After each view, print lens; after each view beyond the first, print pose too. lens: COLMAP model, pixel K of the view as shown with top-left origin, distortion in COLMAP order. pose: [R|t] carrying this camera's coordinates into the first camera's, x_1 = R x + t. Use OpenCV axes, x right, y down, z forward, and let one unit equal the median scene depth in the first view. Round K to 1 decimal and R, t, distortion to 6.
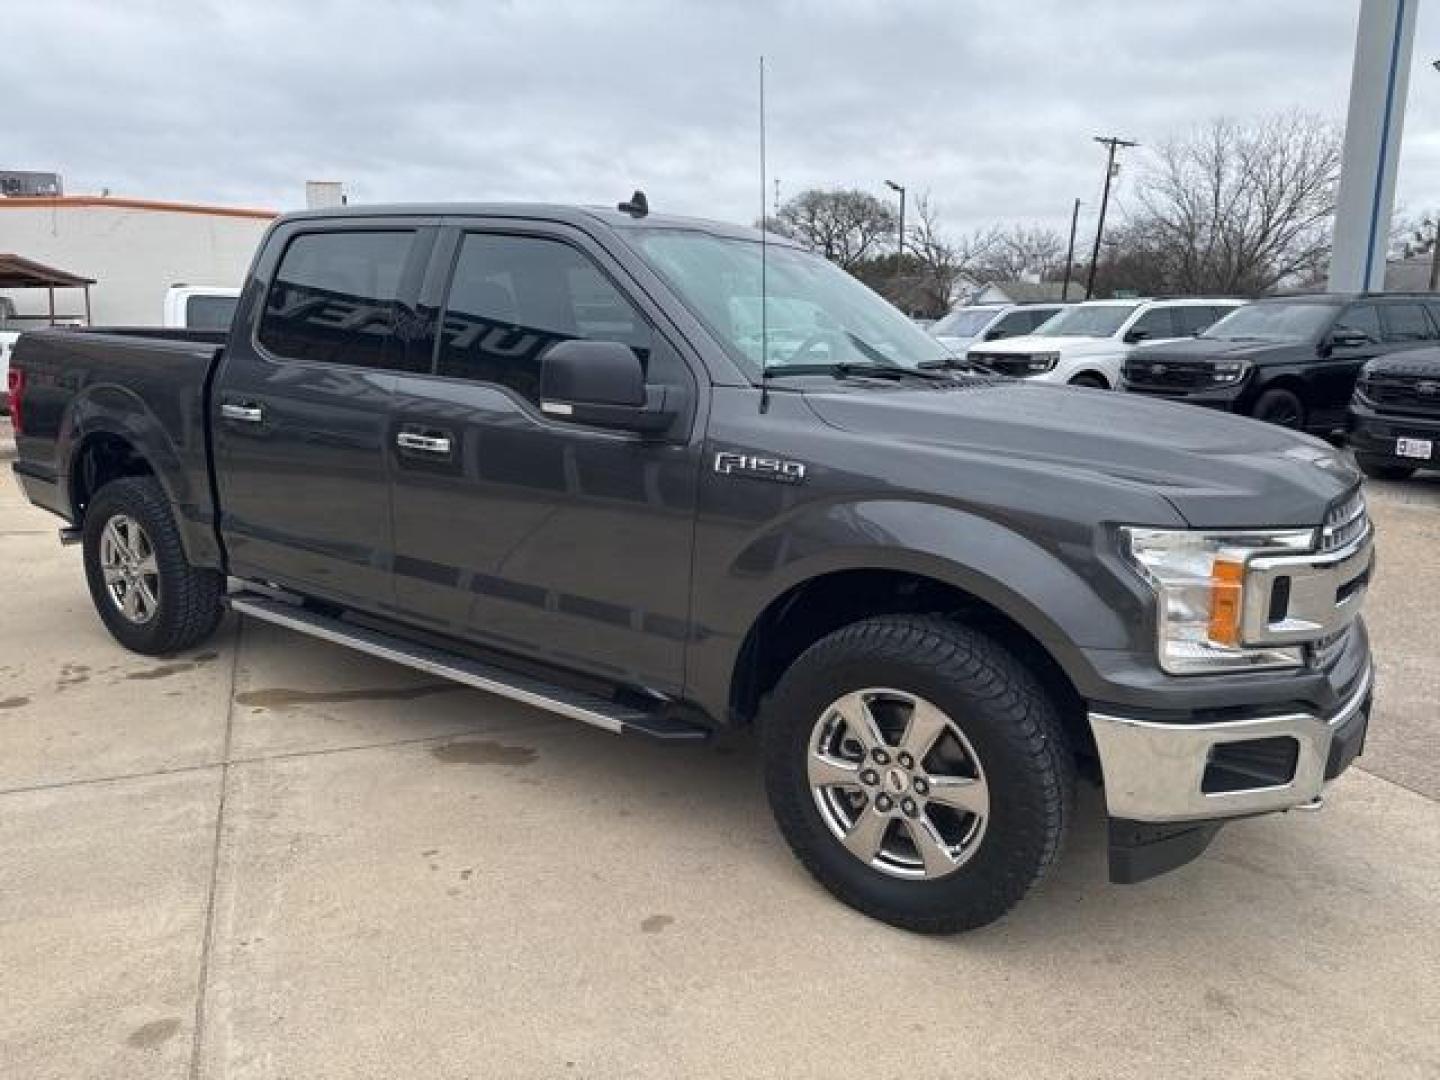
lens RADIAL K [[1020.8, 0, 720.0], [0, 1020.8, 540.0], [0, 0, 1]] dist [0.043050, -0.050125]
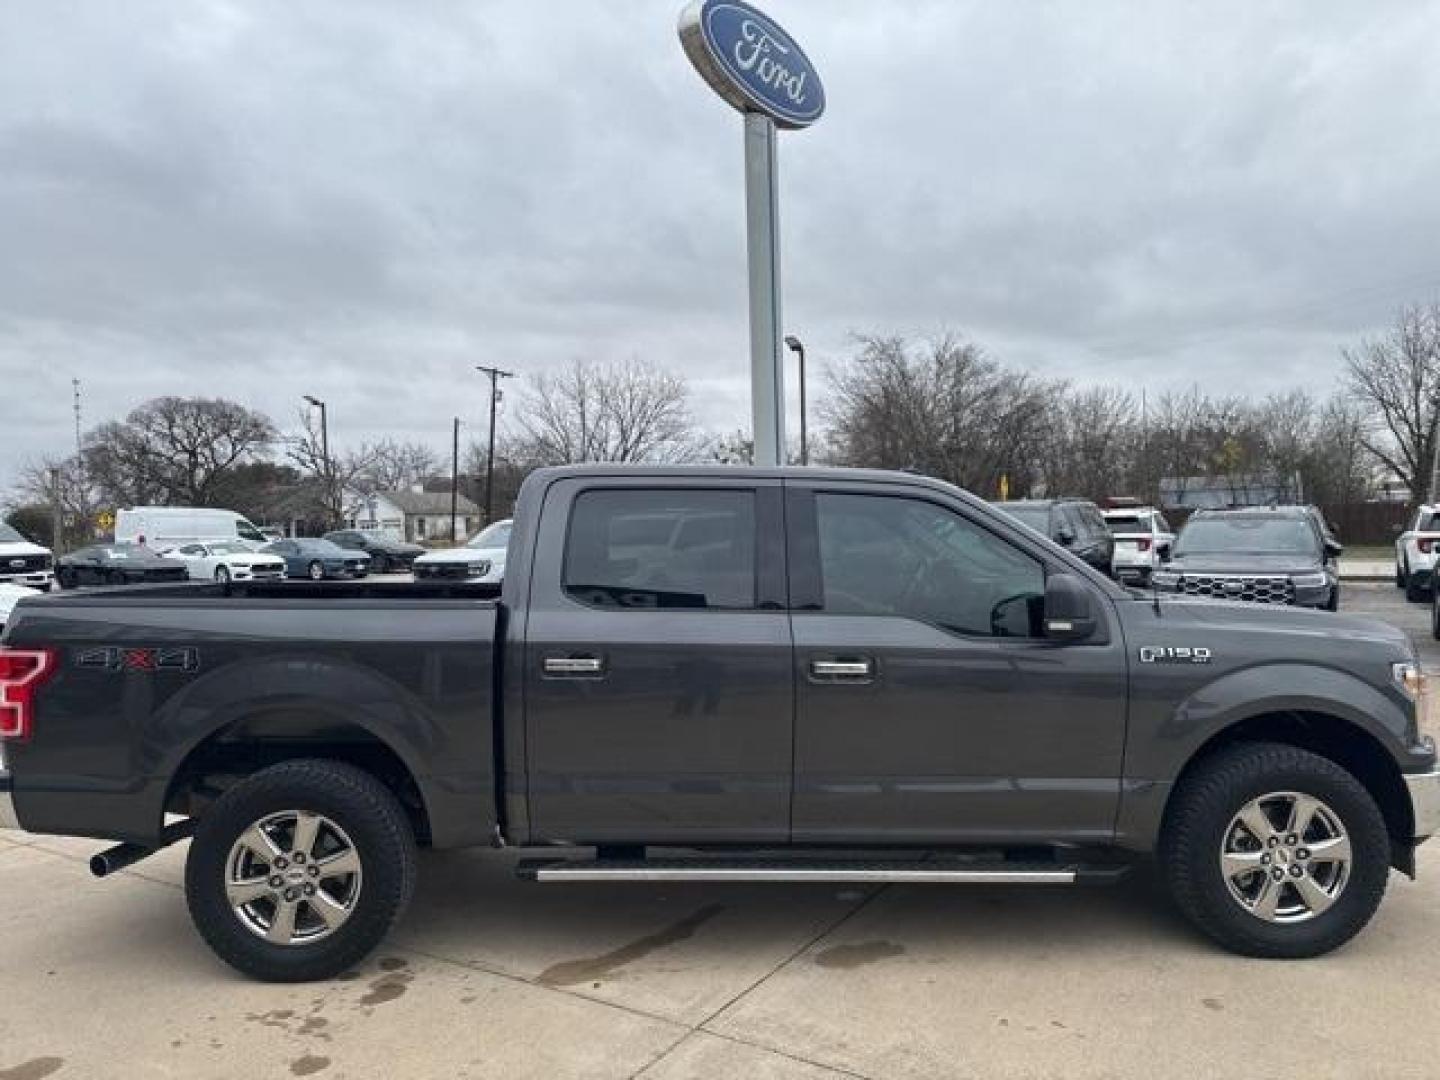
lens RADIAL K [[1017.9, 0, 715.3], [0, 1017.9, 543.5], [0, 0, 1]] dist [0.053888, -0.070738]
pose [[0.816110, -0.036988, 0.576712, -0.740588], [0.147220, 0.978331, -0.145586, -0.061828], [-0.558830, 0.203718, 0.803870, 0.093681]]
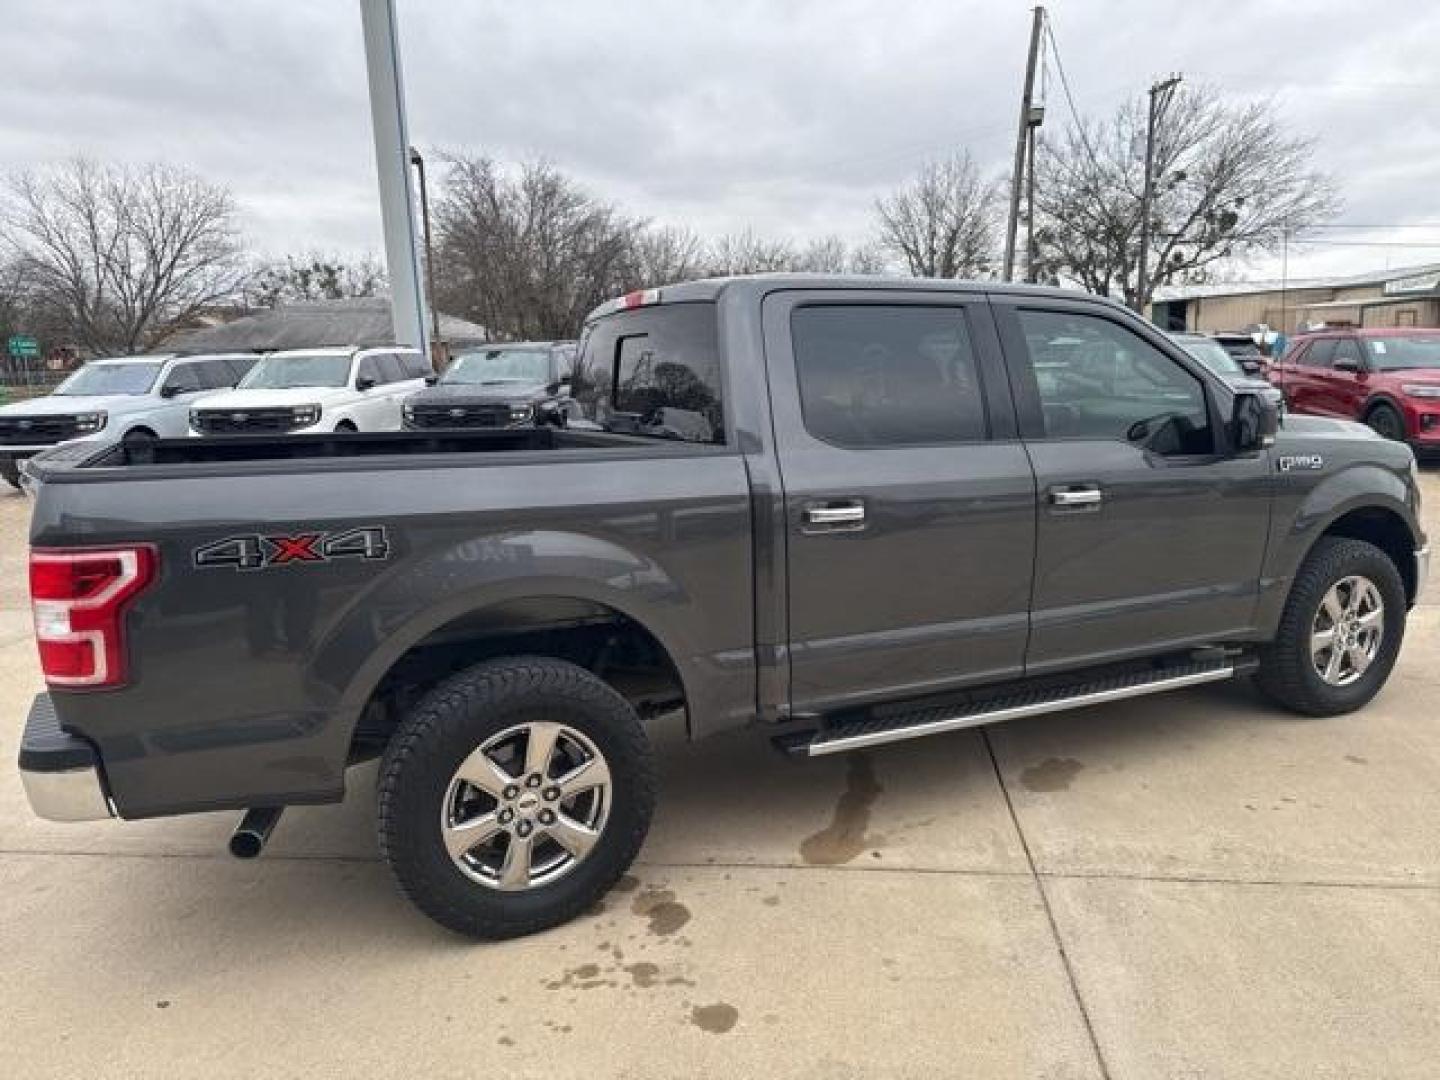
lens RADIAL K [[1013.4, 0, 712.7], [0, 1013.4, 546.6], [0, 0, 1]] dist [0.093515, -0.128803]
pose [[0.500343, -0.186761, 0.845445, -0.997565], [0.215298, 0.972626, 0.087441, -0.156800], [-0.838632, 0.138272, 0.526856, 0.529340]]
